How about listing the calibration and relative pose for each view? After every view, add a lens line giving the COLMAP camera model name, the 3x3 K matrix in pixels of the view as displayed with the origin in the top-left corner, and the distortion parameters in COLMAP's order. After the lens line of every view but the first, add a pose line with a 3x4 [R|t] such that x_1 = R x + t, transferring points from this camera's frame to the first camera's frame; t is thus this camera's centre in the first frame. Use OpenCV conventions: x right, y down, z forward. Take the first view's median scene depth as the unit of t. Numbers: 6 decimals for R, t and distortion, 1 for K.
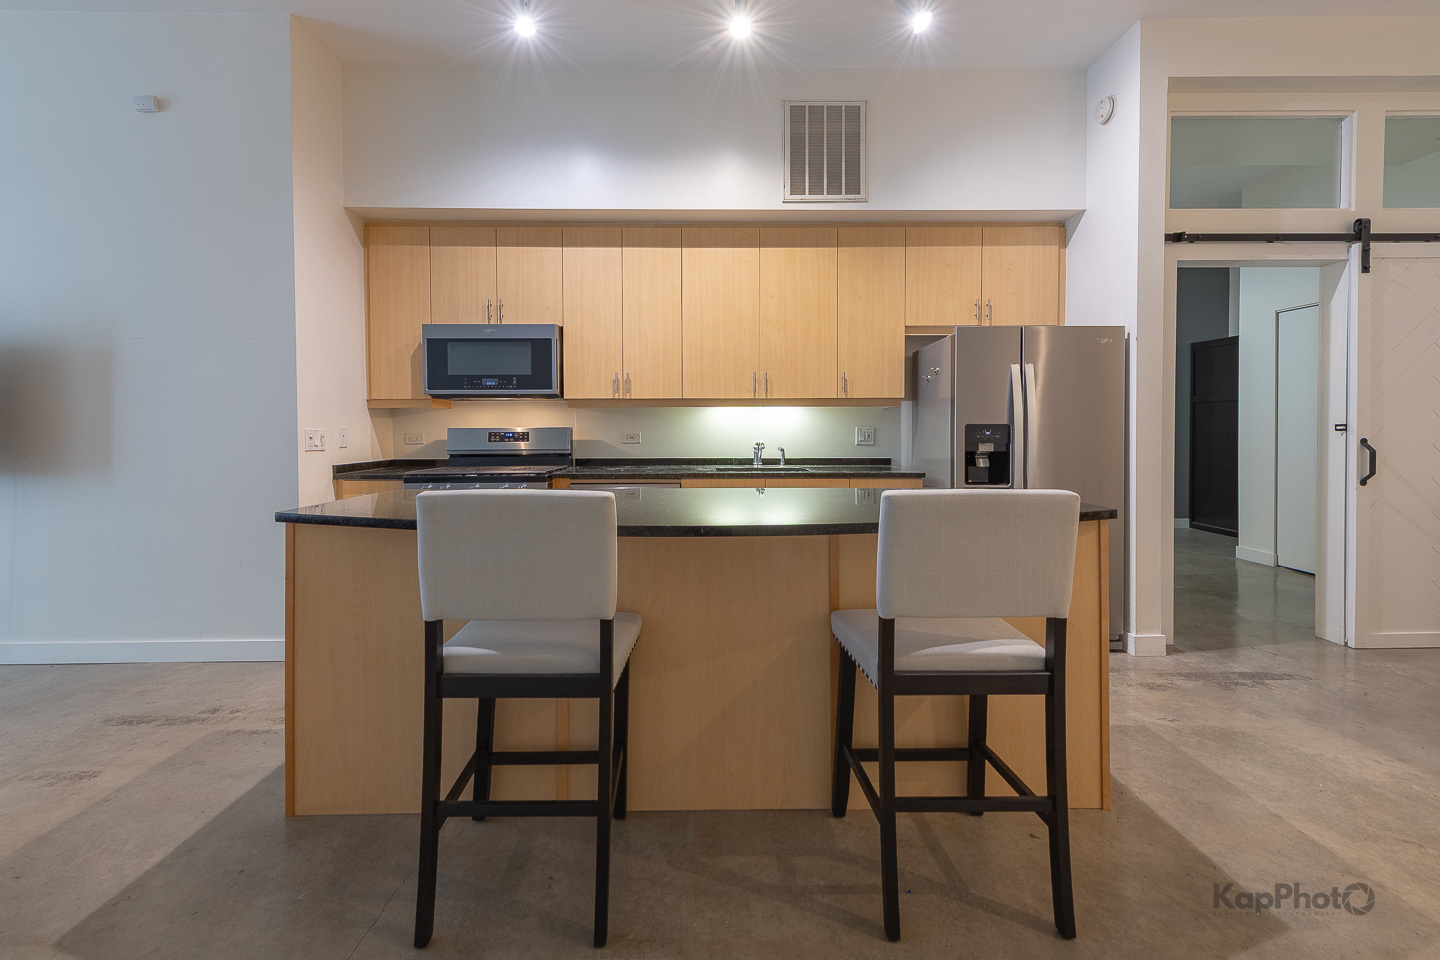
lens RADIAL K [[616.9, 0, 715.1], [0, 616.9, 444.7], [0, 0, 1]] dist [0.012870, -0.004266]
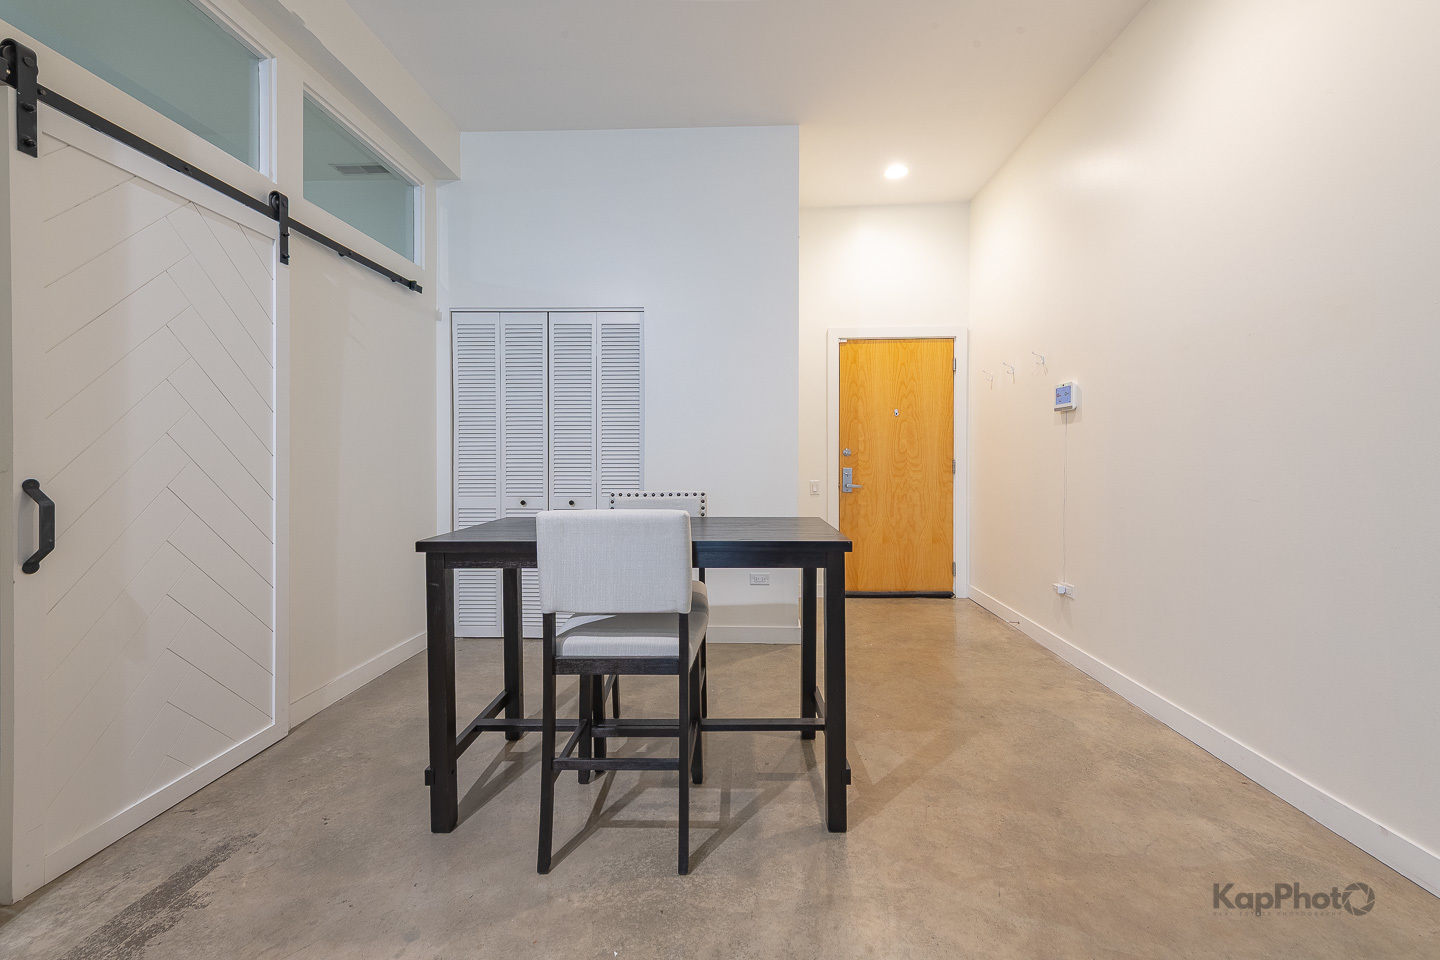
lens RADIAL K [[582.8, 0, 720.0], [0, 582.8, 462.4], [0, 0, 1]] dist [0.014257, -0.003405]
pose [[0.046162, -0.003839, 0.998927, 0.311262], [0.021836, 0.999758, 0.002833, -0.011952], [-0.998695, 0.021682, 0.046235, 0.411072]]
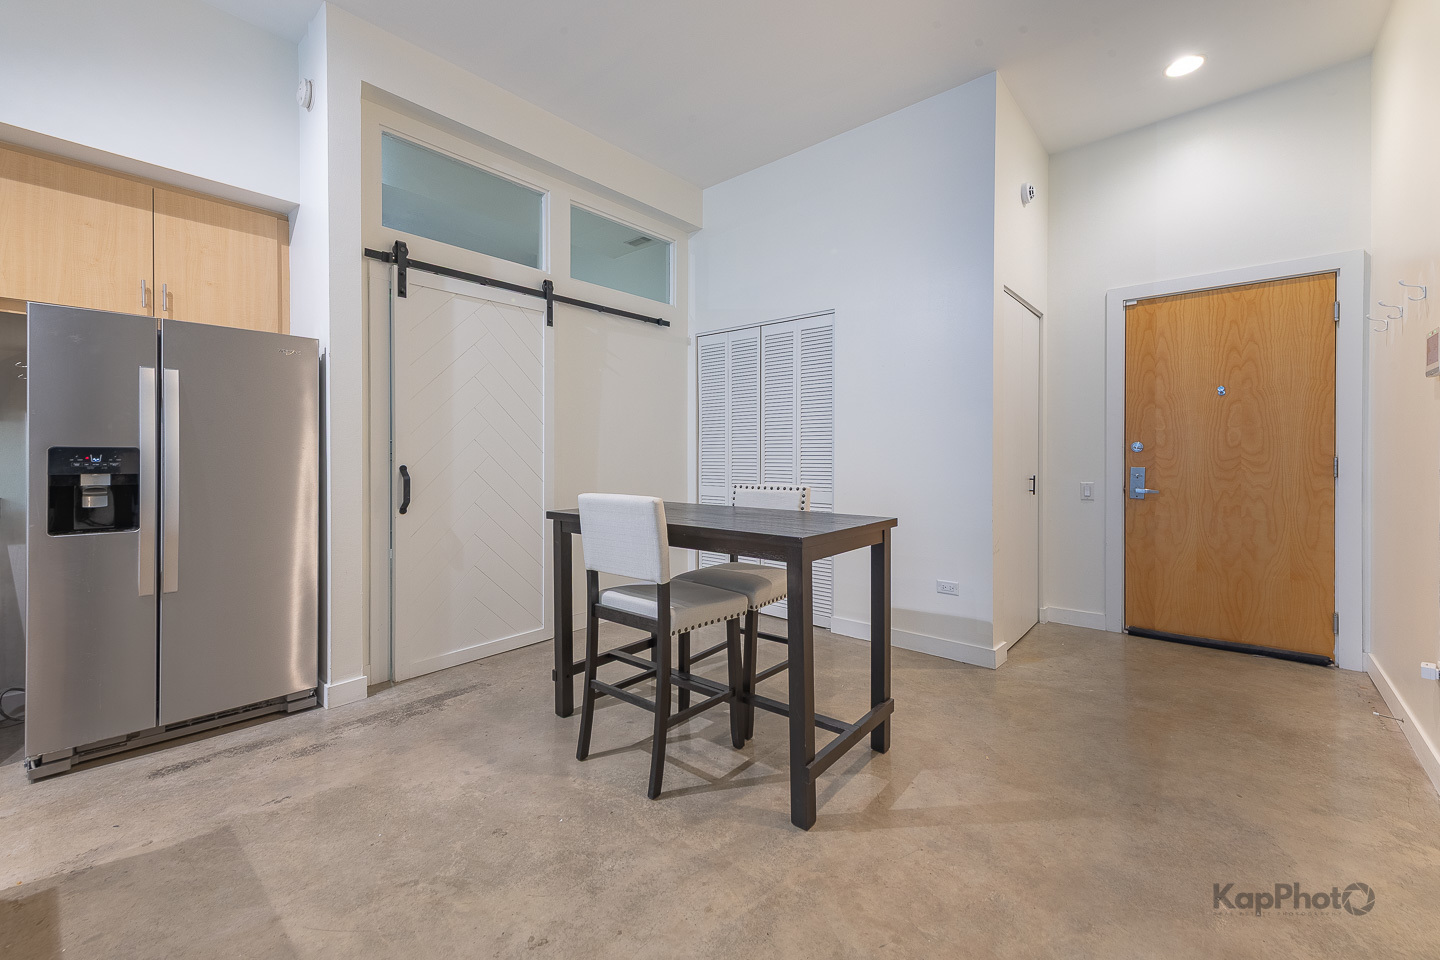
lens RADIAL K [[582.8, 0, 720.0], [0, 582.8, 462.4], [0, 0, 1]] dist [0.014257, -0.003405]
pose [[0.661910, -0.004986, 0.749567, 0.406207], [0.014388, 0.999878, -0.006054, -0.001259], [-0.749445, 0.014792, 0.661901, 0.012540]]
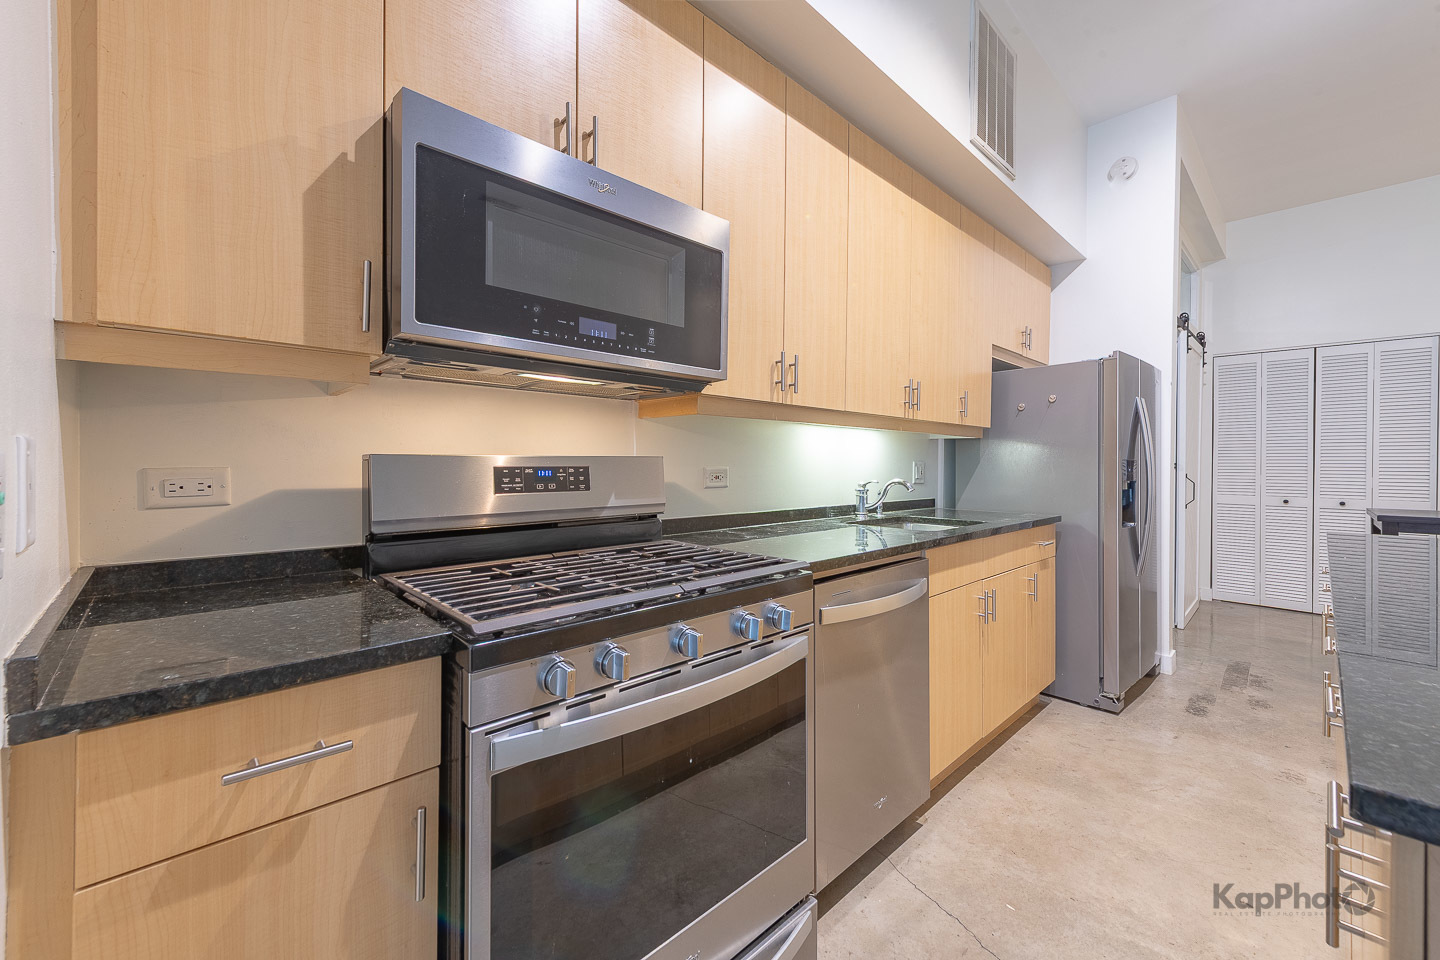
lens RADIAL K [[581.3, 0, 688.5], [0, 581.3, 466.1], [0, 0, 1]] dist [0.000012, -0.000203]
pose [[0.735265, 0.002732, 0.677775, -0.617869], [0.005749, 0.999931, -0.010267, -0.019279], [-0.677756, 0.011446, 0.735198, 0.793842]]
